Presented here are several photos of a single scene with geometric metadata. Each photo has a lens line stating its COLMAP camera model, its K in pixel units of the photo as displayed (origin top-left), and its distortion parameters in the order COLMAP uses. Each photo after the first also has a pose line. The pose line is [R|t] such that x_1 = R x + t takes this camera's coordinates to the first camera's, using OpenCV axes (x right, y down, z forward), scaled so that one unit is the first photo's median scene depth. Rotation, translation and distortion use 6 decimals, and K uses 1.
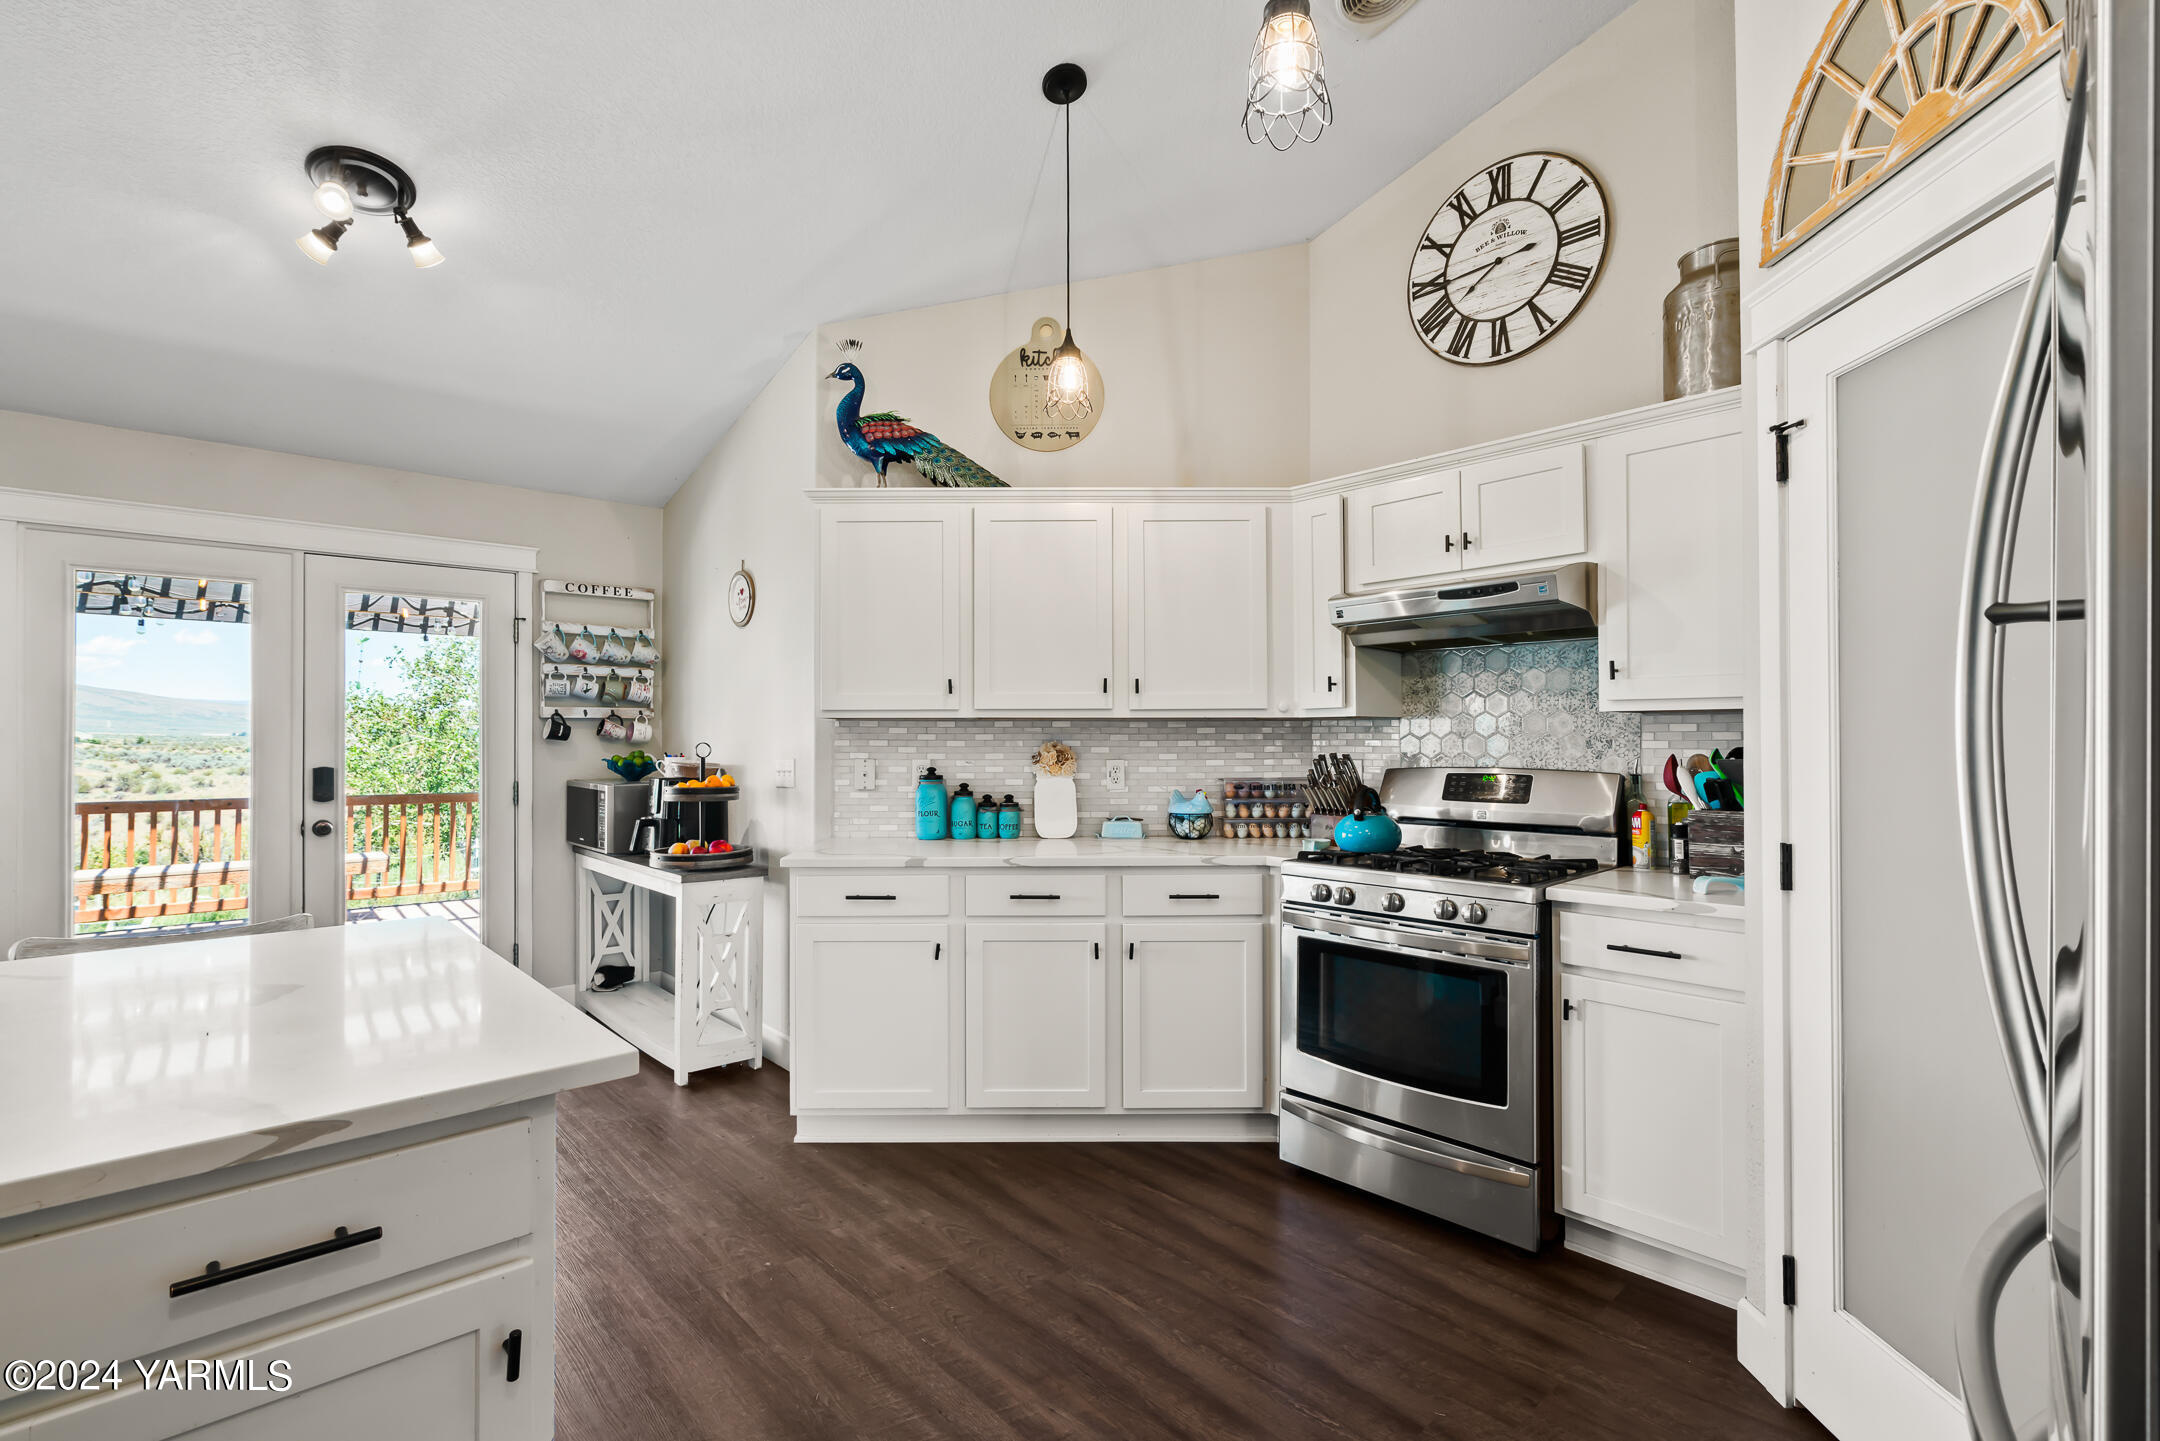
lens RADIAL K [[976.4, 0, 1085.2], [0, 976.4, 724.9], [0, 0, 1]] dist [-0.000008, 0.000742]
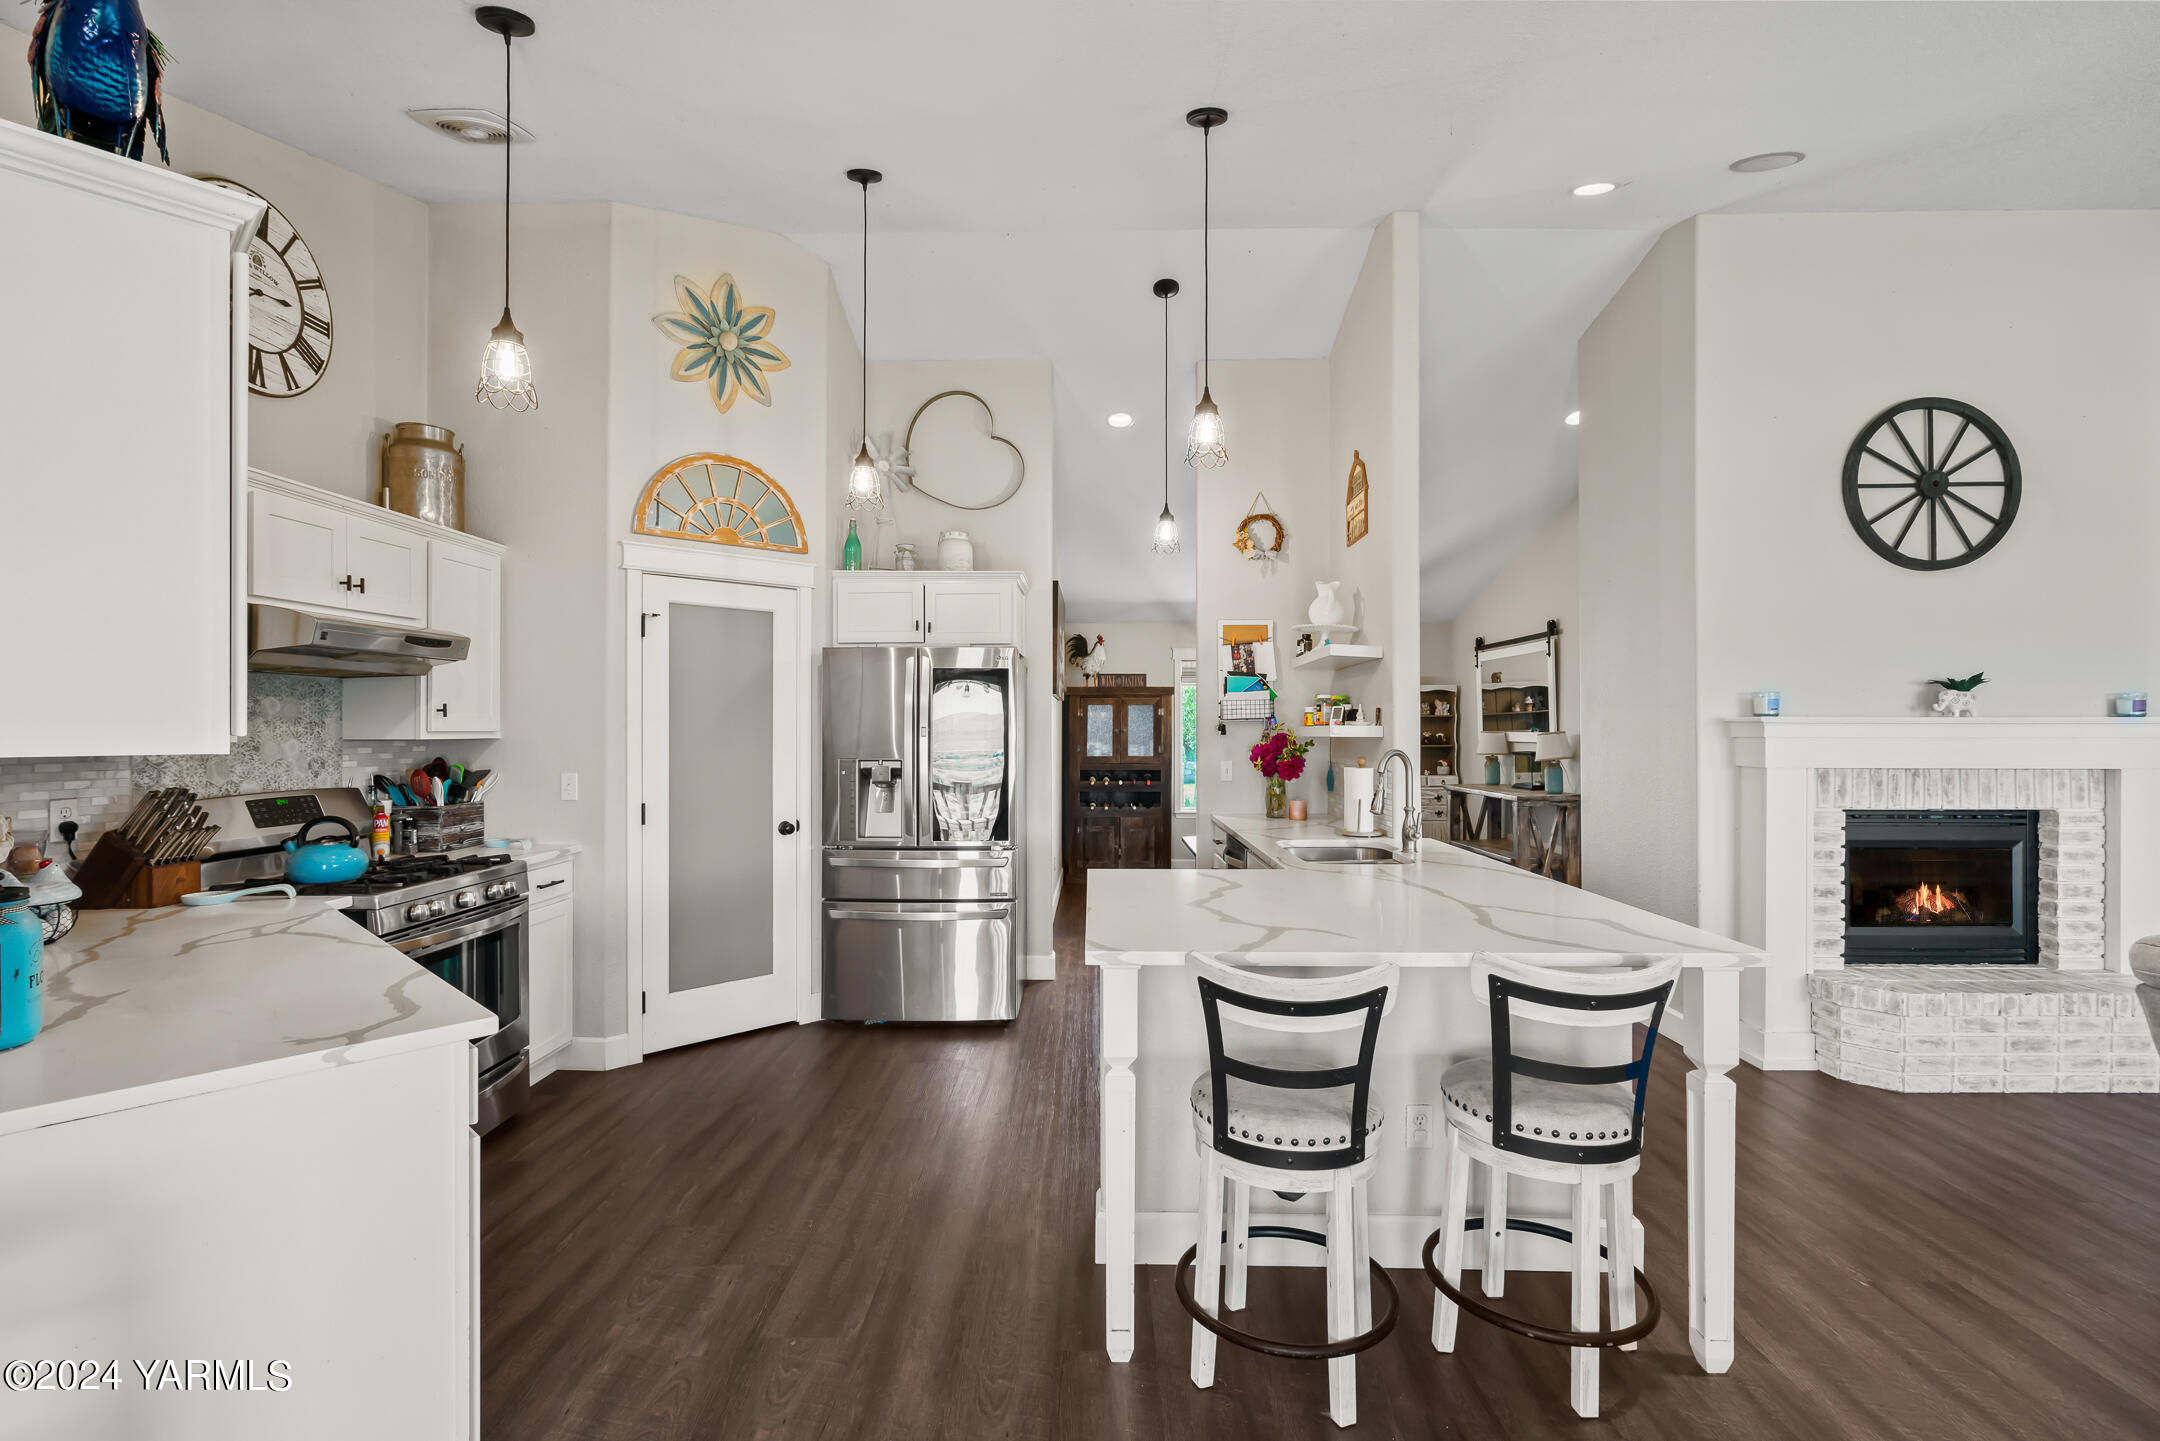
lens RADIAL K [[976.4, 0, 1056.7], [0, 976.4, 727.2], [0, 0, 1]] dist [-0.000008, 0.000742]
pose [[-0.711990, 0.001375, 0.702189, -0.916639], [-0.010088, 0.999875, -0.012186, -0.020883], [-0.702118, -0.015760, -0.711887, 1.183456]]
